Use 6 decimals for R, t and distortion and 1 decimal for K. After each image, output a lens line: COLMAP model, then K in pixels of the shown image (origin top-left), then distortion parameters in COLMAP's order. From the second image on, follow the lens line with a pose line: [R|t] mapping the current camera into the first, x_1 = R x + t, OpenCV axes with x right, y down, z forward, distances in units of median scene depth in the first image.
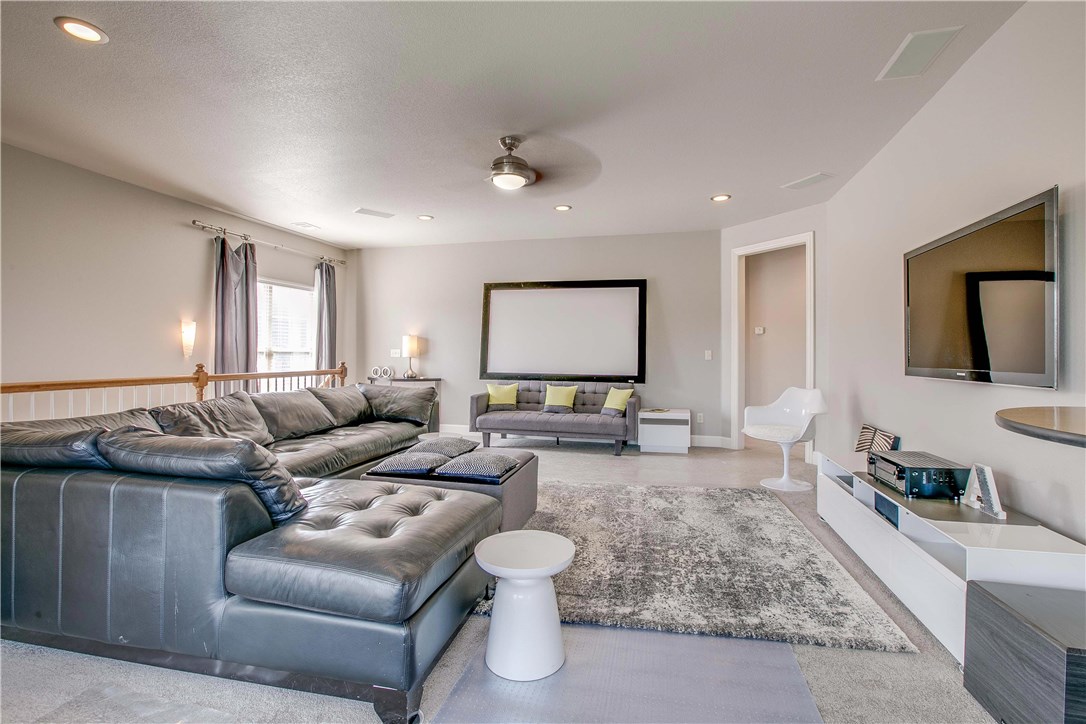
lens RADIAL K [[495.5, 0, 545.3], [0, 495.5, 360.8], [0, 0, 1]] dist [-0.046336, 0.014156]
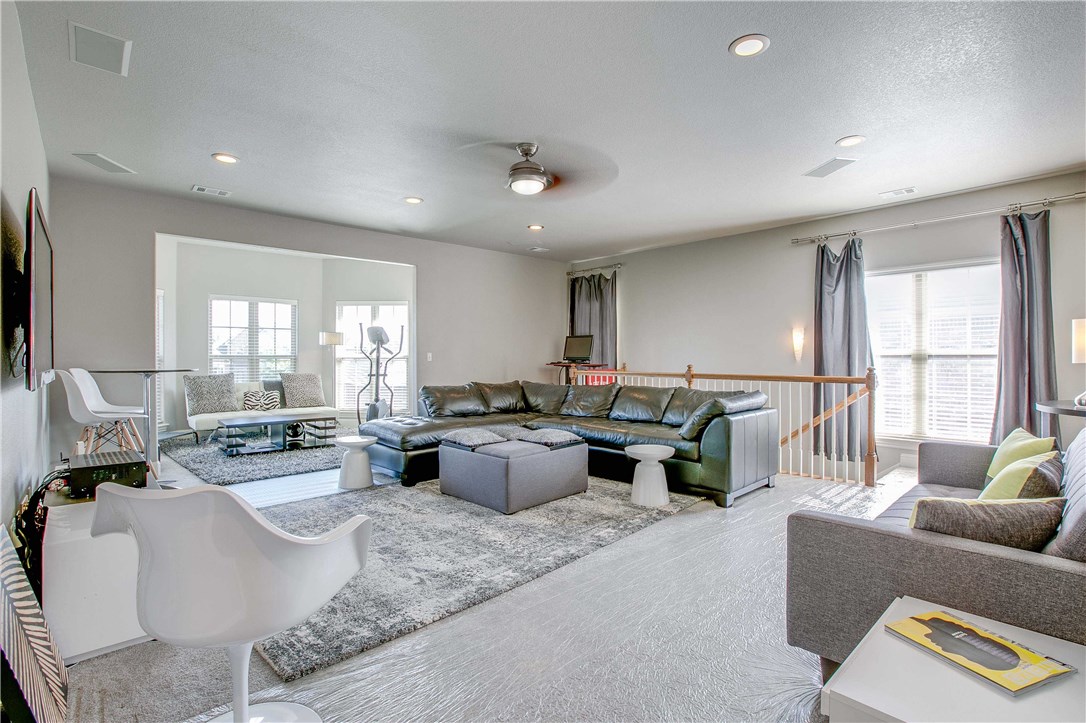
lens RADIAL K [[495.5, 0, 545.3], [0, 495.5, 360.3], [0, 0, 1]] dist [-0.046336, 0.014156]
pose [[-0.531856, 0.000229, -0.846834, 0.776726], [-0.014262, 0.999856, 0.009228, -0.015300], [0.846714, 0.016986, -0.531776, 1.586456]]
